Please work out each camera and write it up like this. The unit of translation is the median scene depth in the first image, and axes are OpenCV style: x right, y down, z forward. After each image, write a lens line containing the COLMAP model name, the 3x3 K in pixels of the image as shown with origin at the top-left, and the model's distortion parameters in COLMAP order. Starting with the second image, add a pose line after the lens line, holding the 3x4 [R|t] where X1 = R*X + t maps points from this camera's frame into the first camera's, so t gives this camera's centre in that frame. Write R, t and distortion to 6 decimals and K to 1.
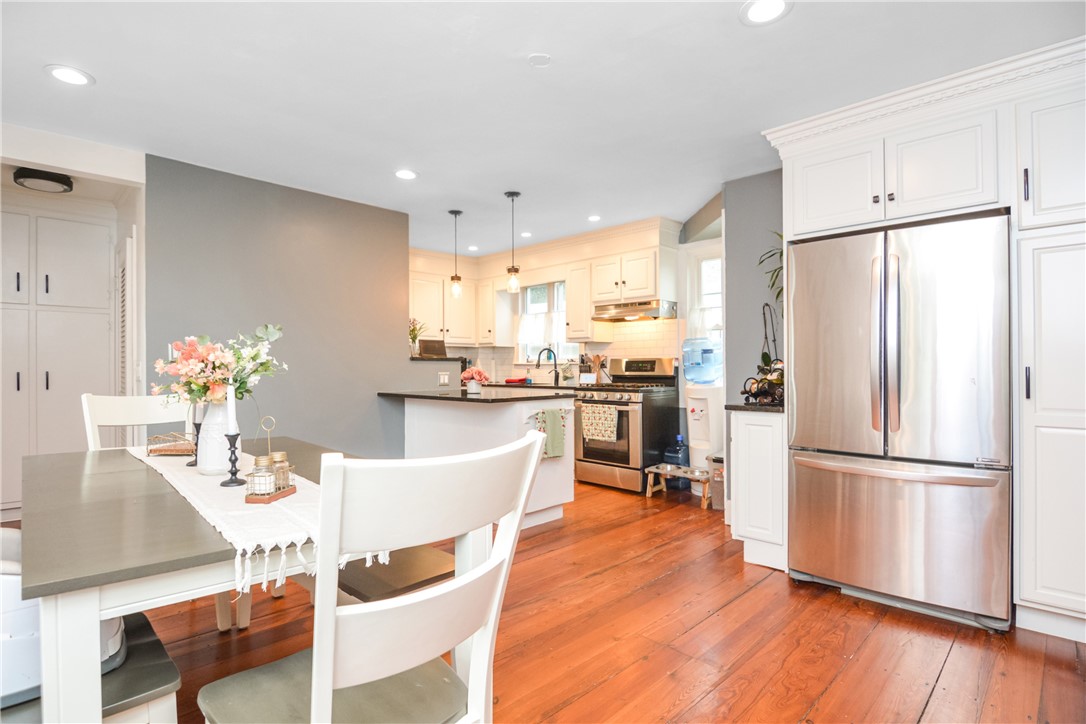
lens RADIAL K [[537.1, 0, 533.3], [0, 537.1, 366.5], [0, 0, 1]] dist [-0.011093, -0.006487]
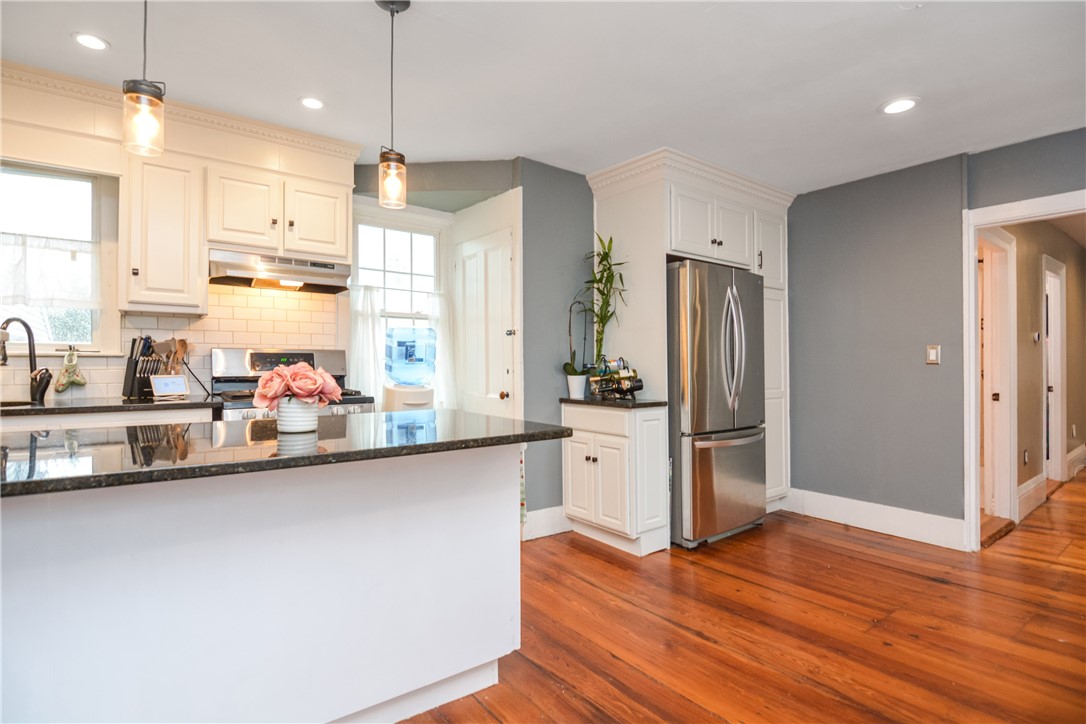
lens RADIAL K [[537.1, 0, 519.5], [0, 537.1, 356.9], [0, 0, 1]] dist [-0.011093, -0.006487]
pose [[0.150779, 0.012172, 0.988493, -0.348646], [-0.003981, 0.999924, -0.011706, 0.000524], [-0.988560, -0.002170, 0.150815, 0.585486]]
